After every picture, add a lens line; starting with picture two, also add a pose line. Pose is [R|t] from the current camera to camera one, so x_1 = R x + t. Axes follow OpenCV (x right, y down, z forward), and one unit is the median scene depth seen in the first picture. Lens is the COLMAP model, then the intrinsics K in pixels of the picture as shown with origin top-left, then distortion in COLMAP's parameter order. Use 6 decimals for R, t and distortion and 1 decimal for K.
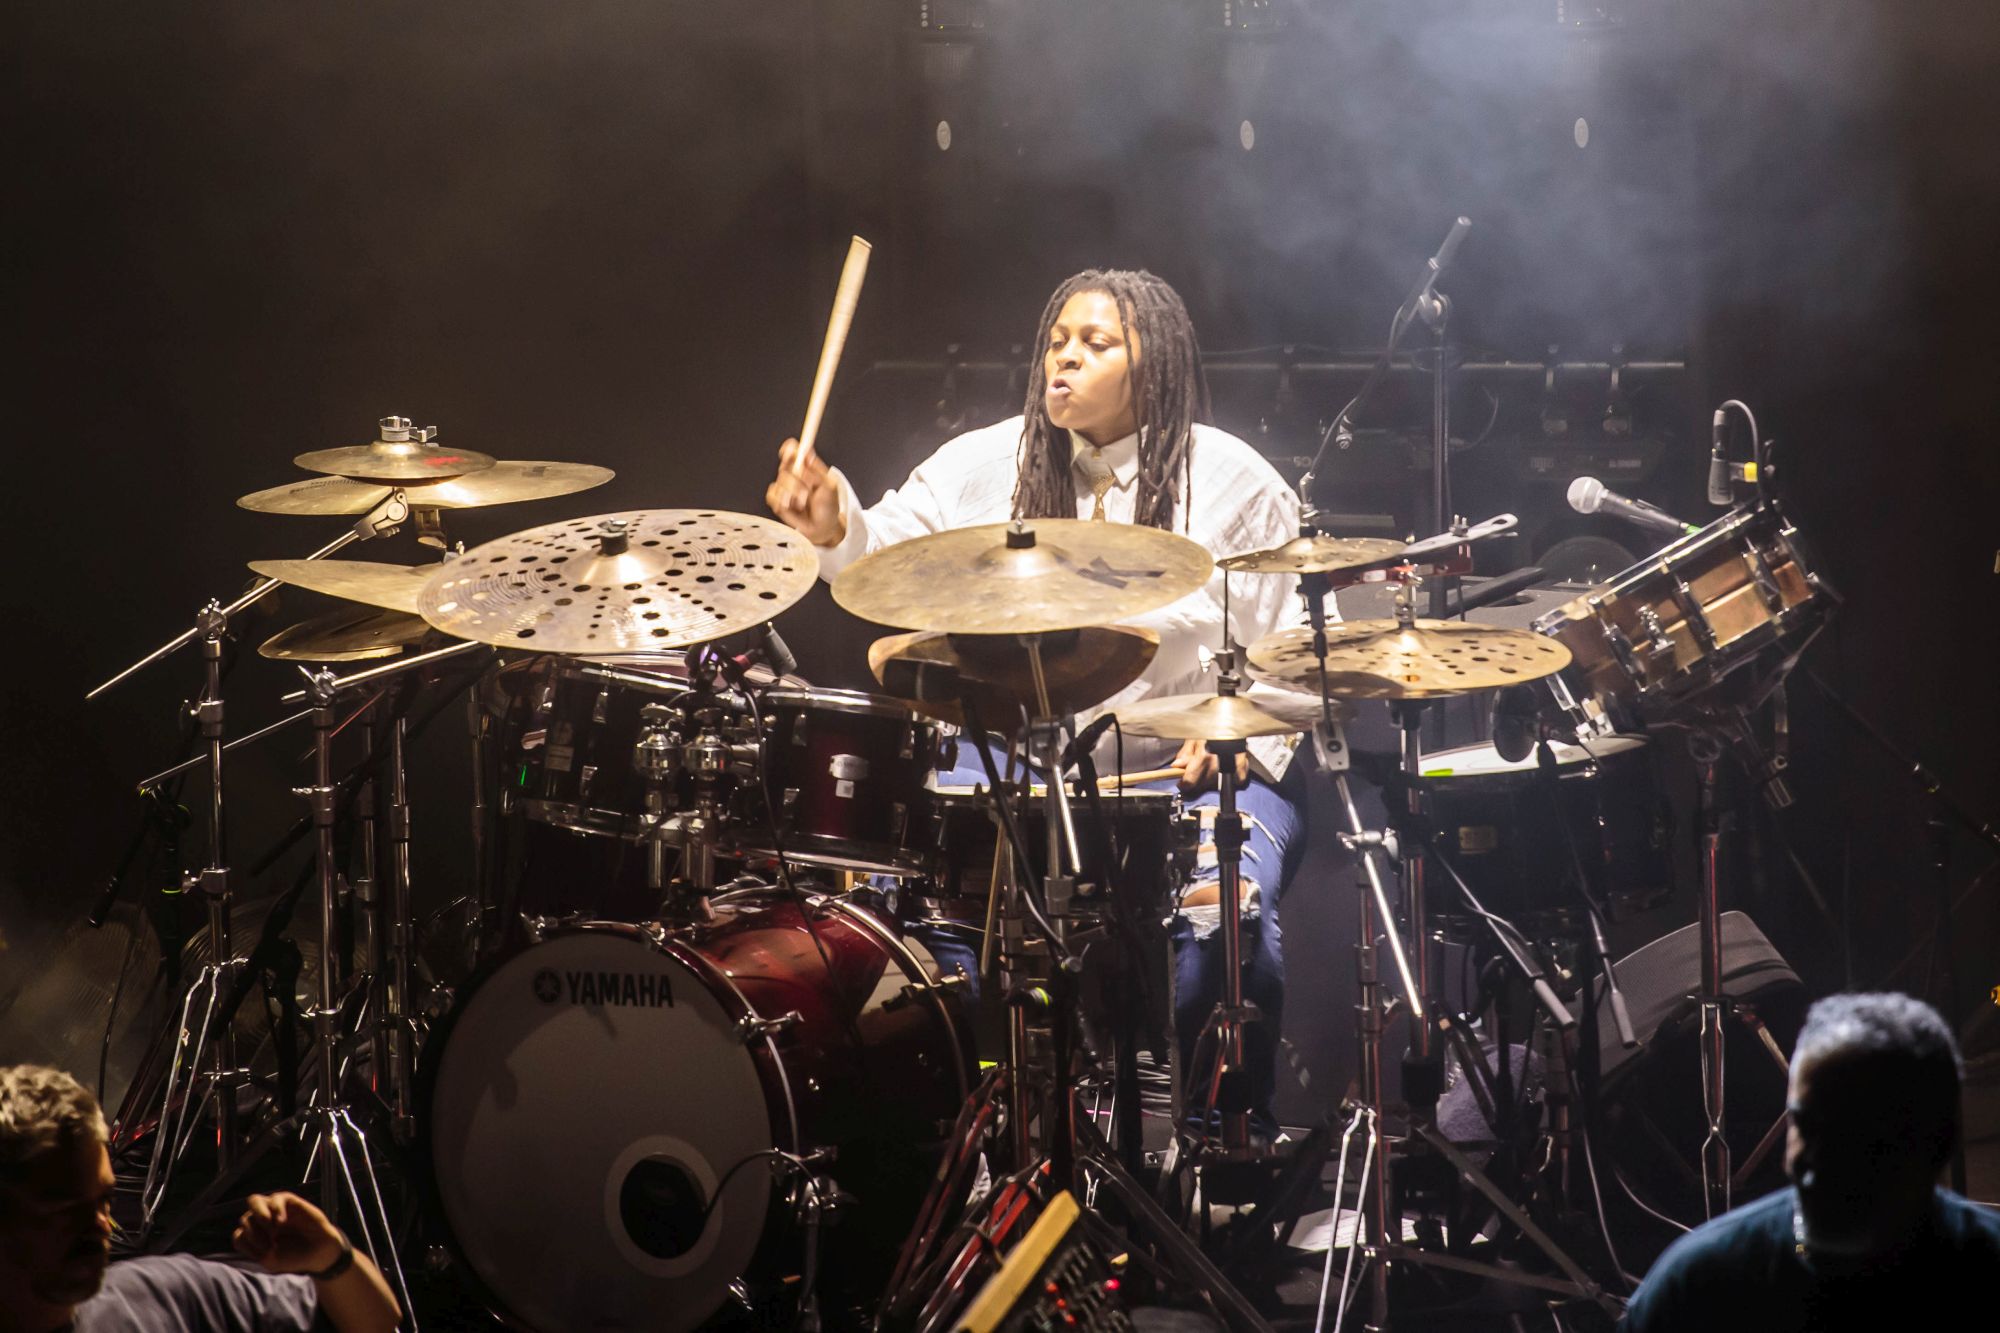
lens RADIAL K [[10976.9, 0, 1000.0], [0, 10976.9, 666.5], [0, 0, 1]] dist [2.026236, 27.455038]
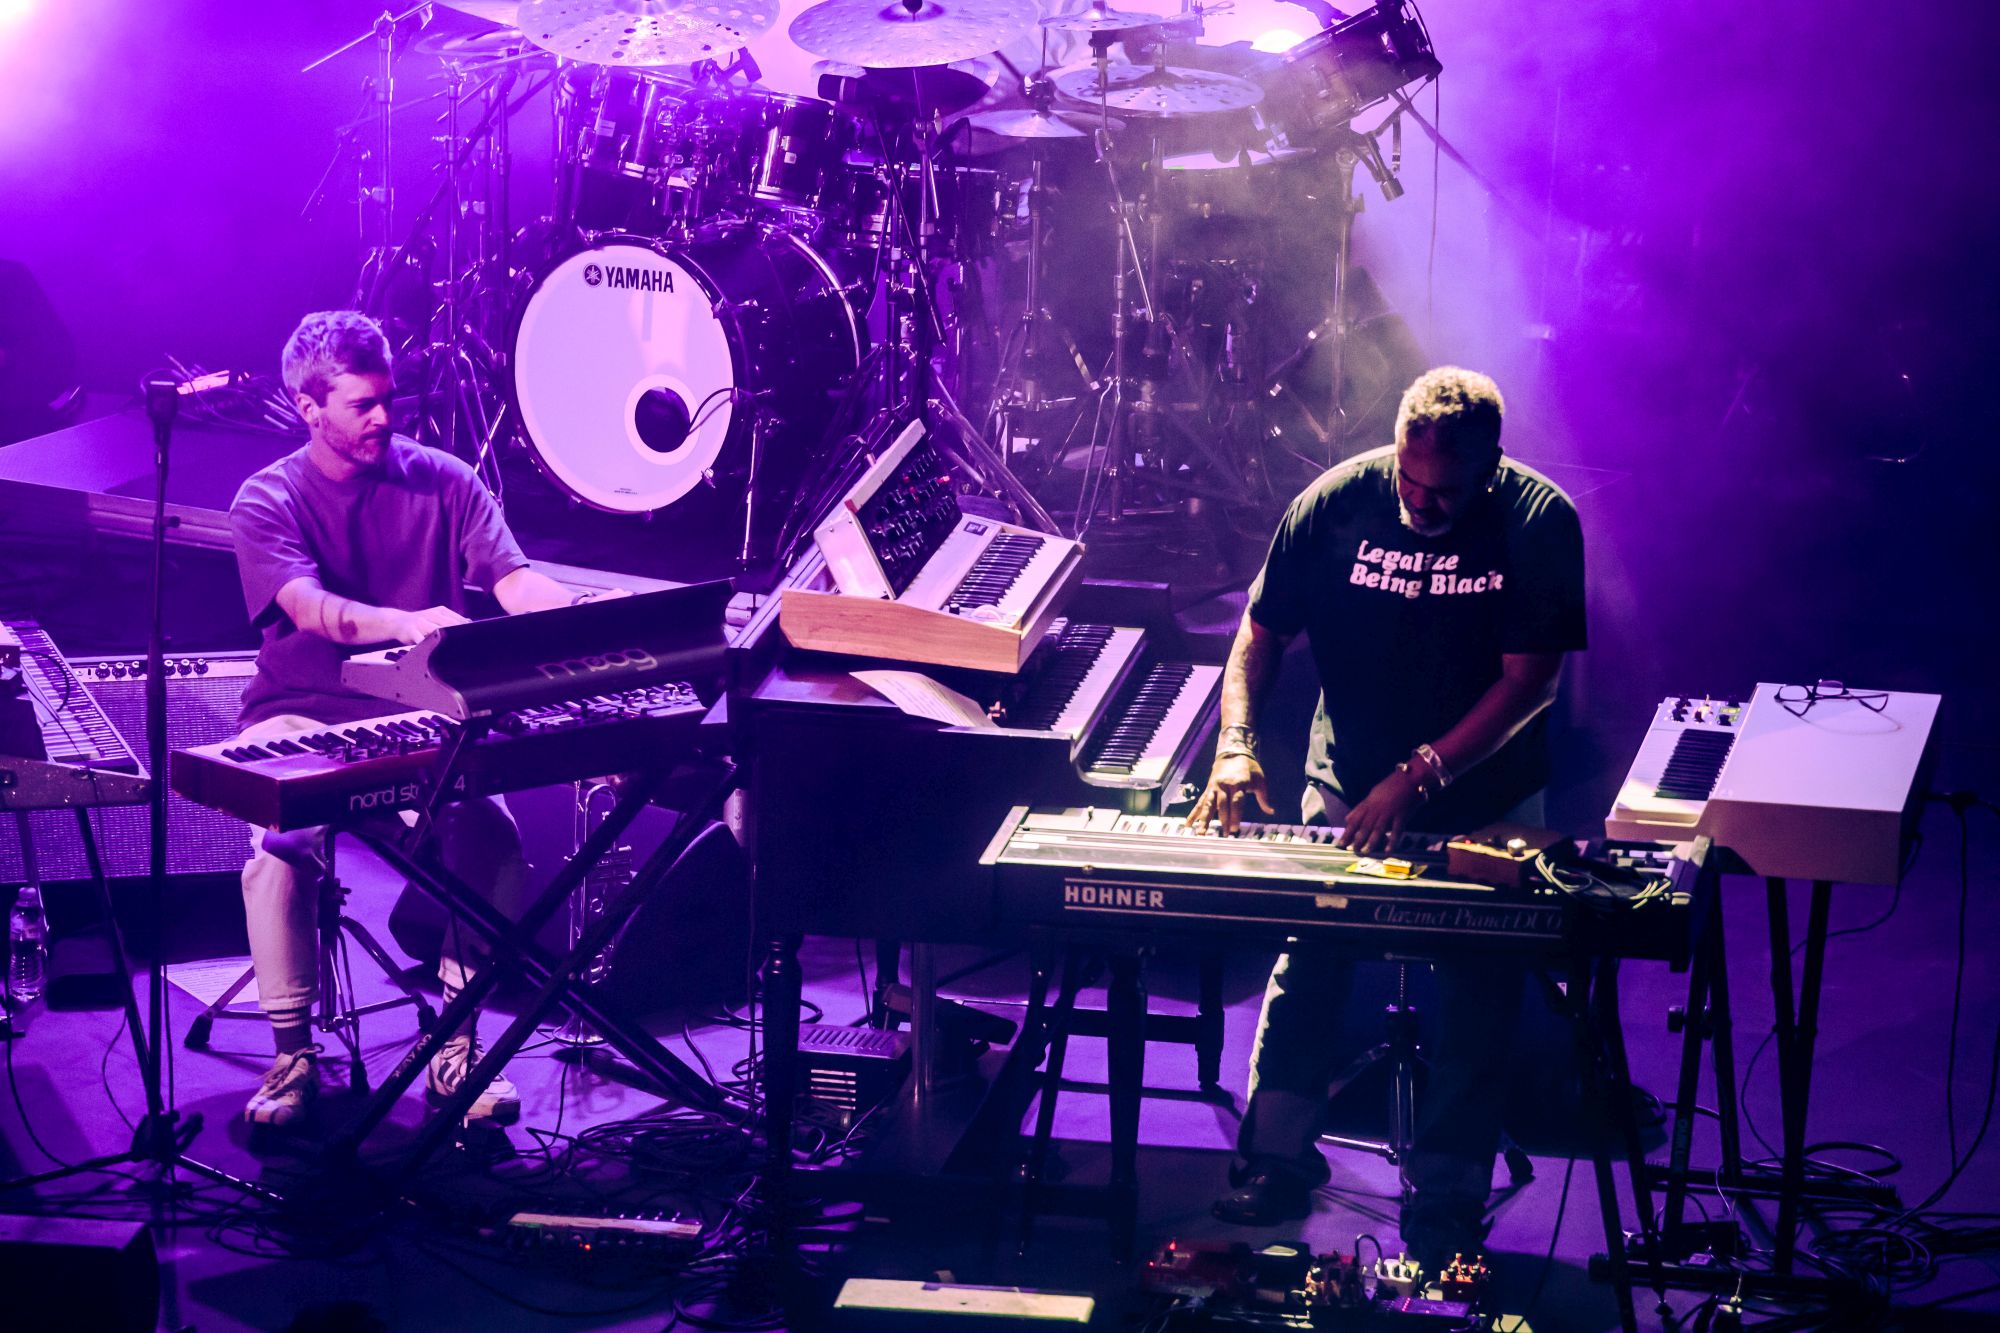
lens RADIAL K [[9218.5, 0, 1000.0], [0, 9218.5, 666.5], [0, 0, 1]] dist [1.469776, -0.115301]
pose [[0.998800, 0.048558, 0.006443, 0.010436], [-0.048837, 0.997328, 0.054339, 0.010258], [-0.003787, -0.054589, 0.998502, -0.305353]]
